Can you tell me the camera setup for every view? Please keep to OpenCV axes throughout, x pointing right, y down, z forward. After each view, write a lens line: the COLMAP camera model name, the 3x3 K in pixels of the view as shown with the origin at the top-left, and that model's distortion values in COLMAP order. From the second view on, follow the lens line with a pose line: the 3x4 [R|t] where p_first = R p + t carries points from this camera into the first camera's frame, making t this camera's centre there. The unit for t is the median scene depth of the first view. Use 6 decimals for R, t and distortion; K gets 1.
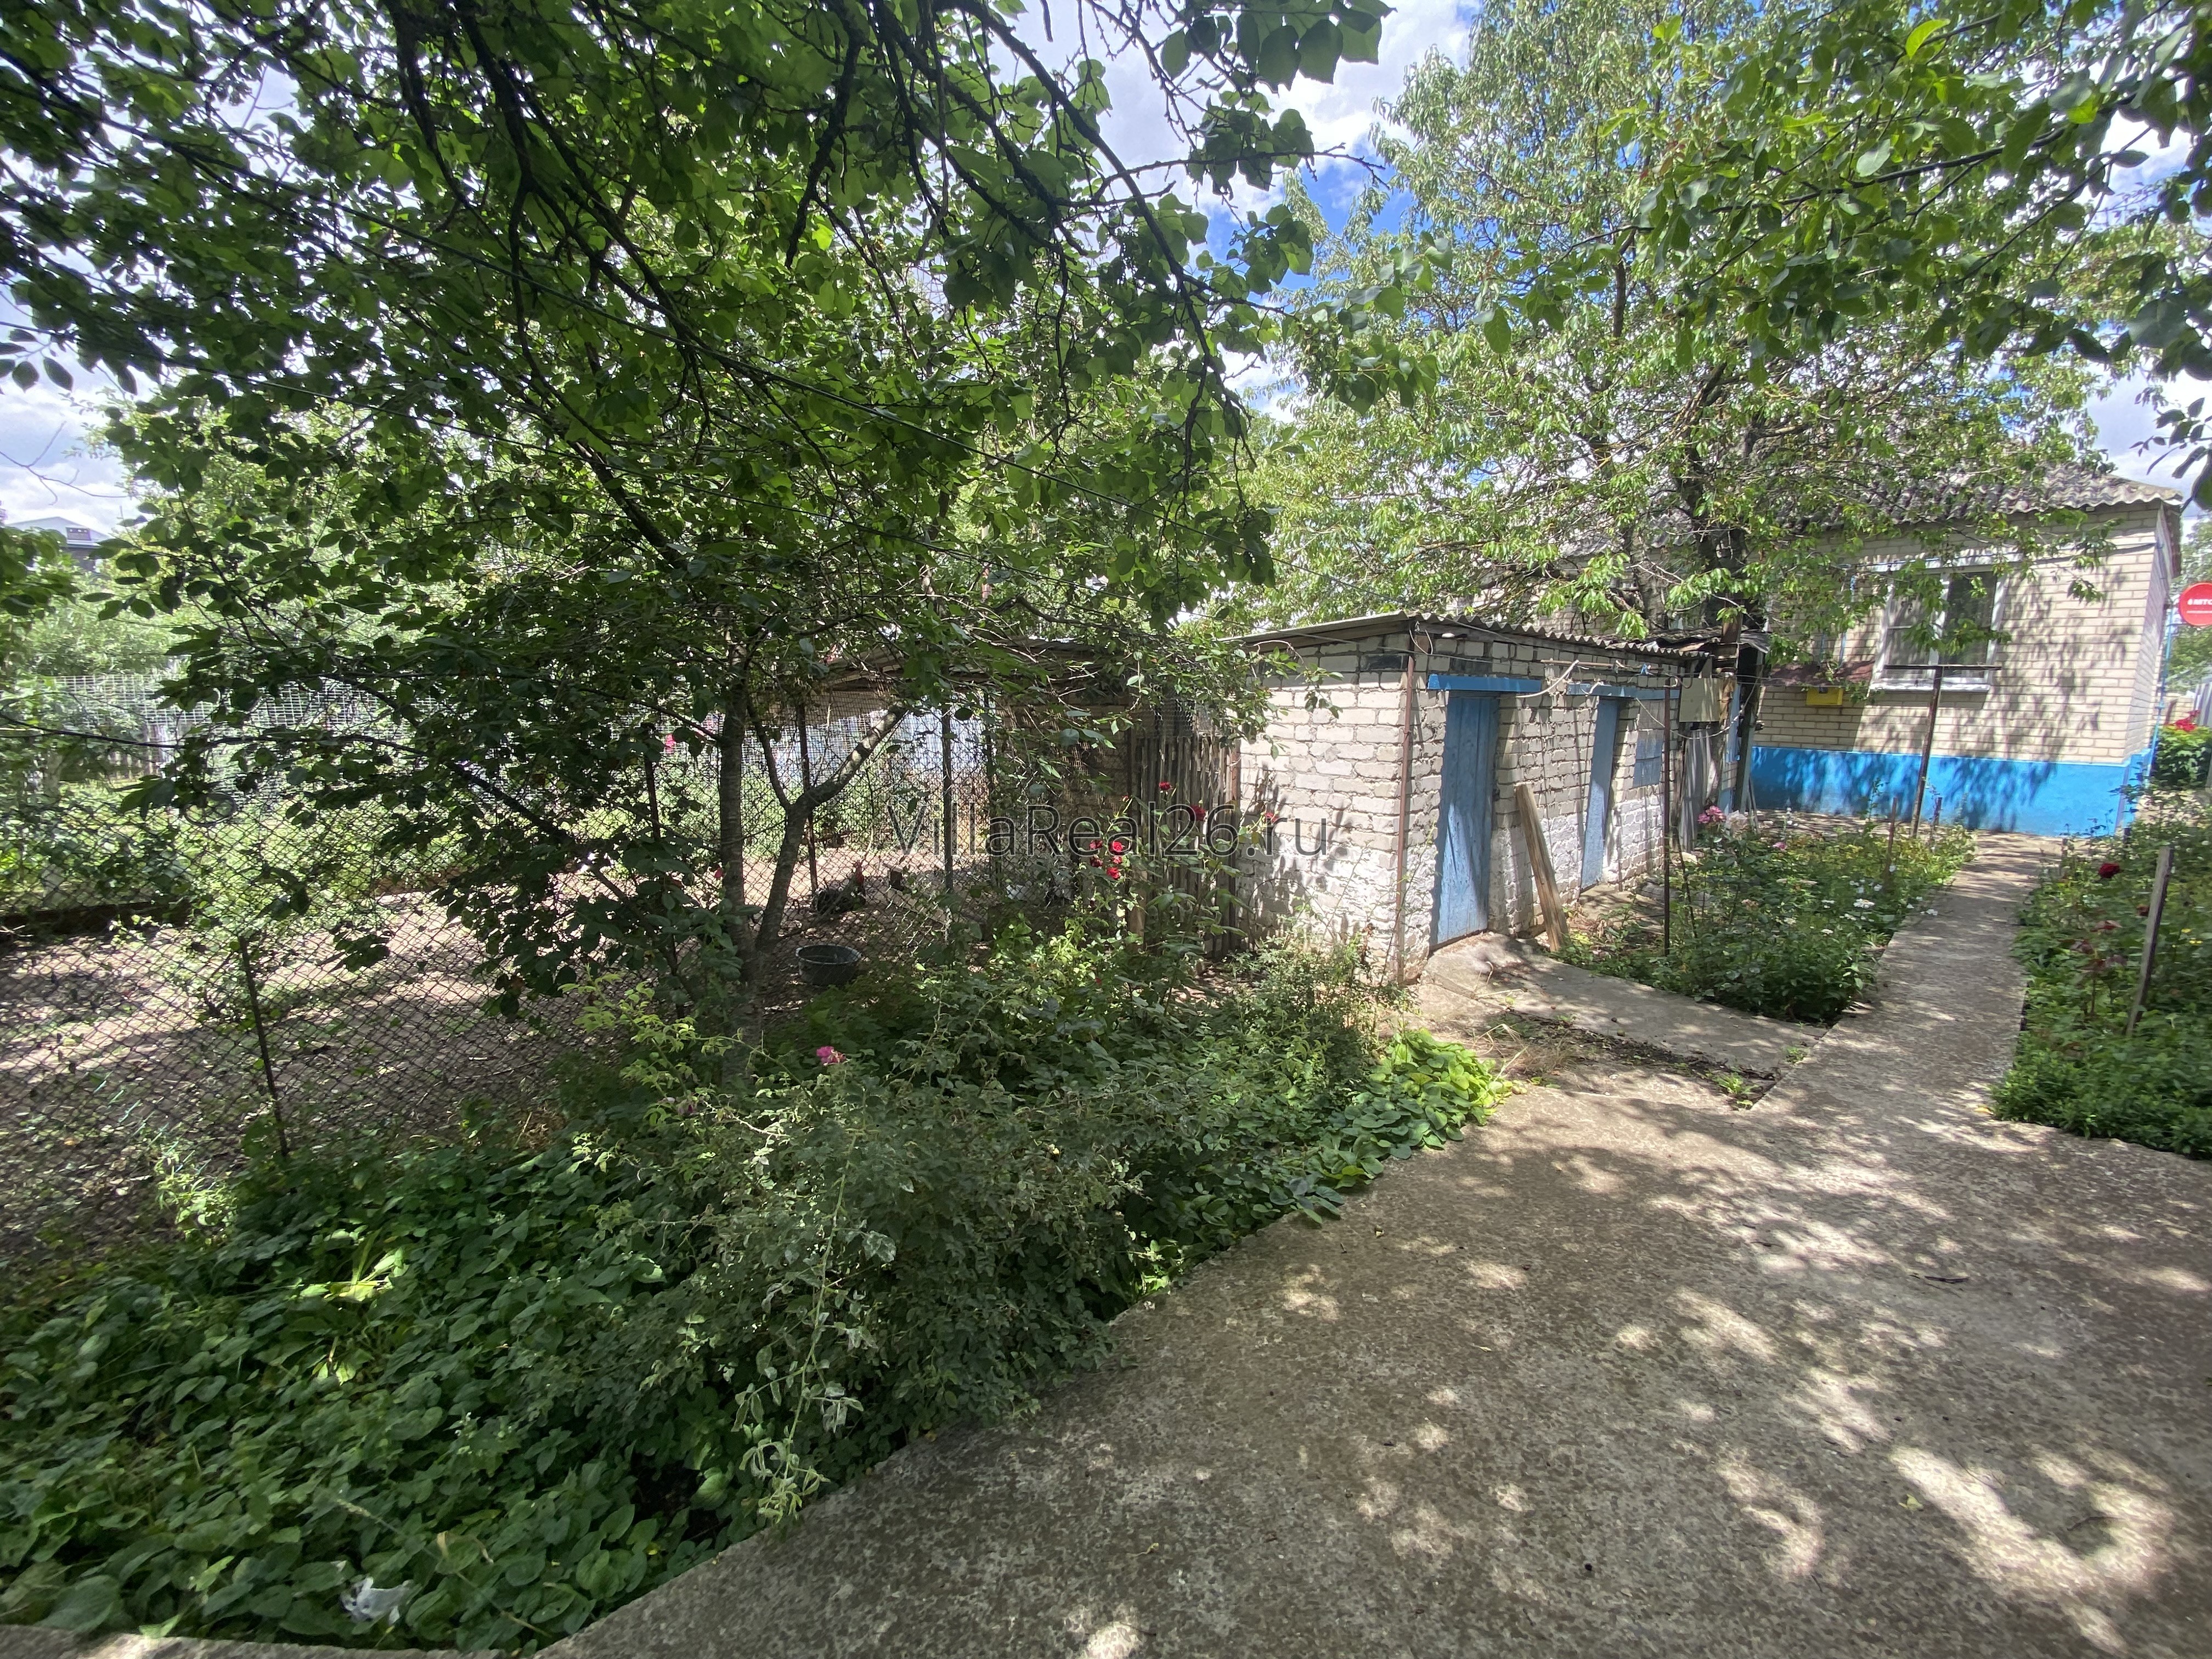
lens RADIAL K [[904.1, 0, 1108.9], [0, 904.1, 831.2], [0, 0, 1]] dist [0.023185, -0.021099]
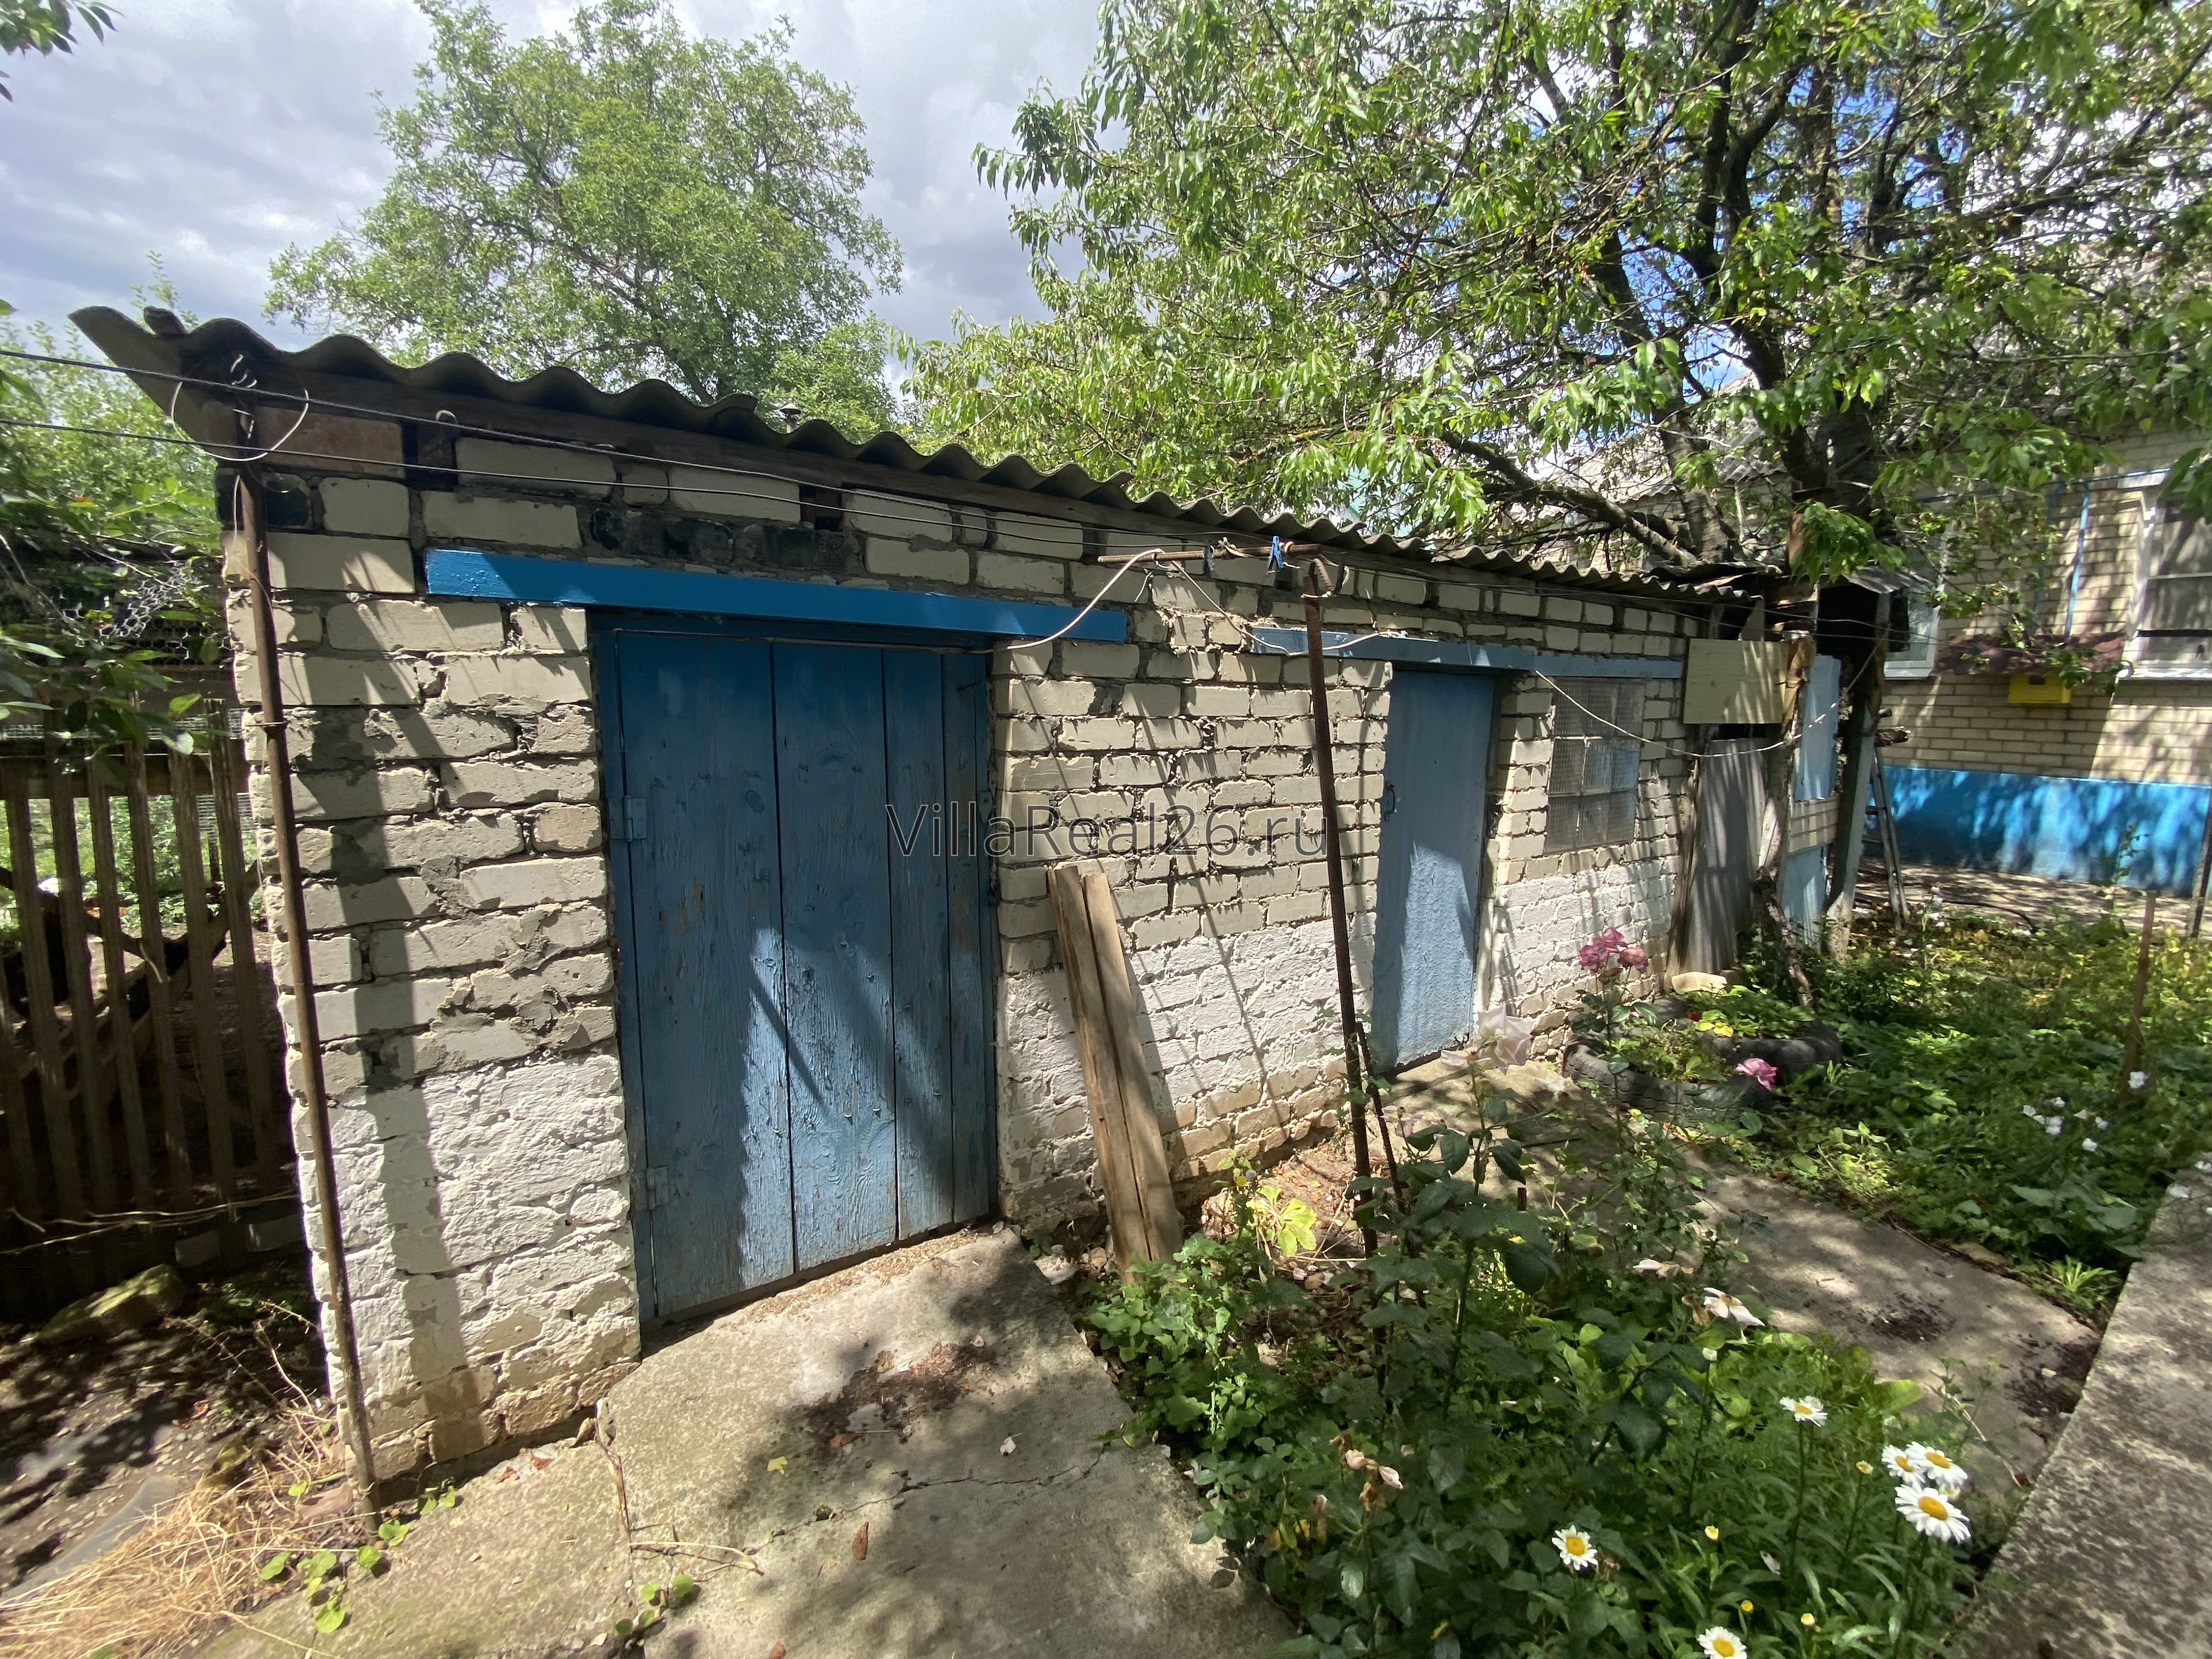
lens RADIAL K [[904.1, 0, 1108.9], [0, 904.1, 831.2], [0, 0, 1]] dist [0.023185, -0.021099]
pose [[0.987128, 0.013914, -0.159324, 0.292439], [-0.017505, 0.999623, -0.021154, -0.031914], [0.158970, 0.023671, 0.987000, 0.328575]]
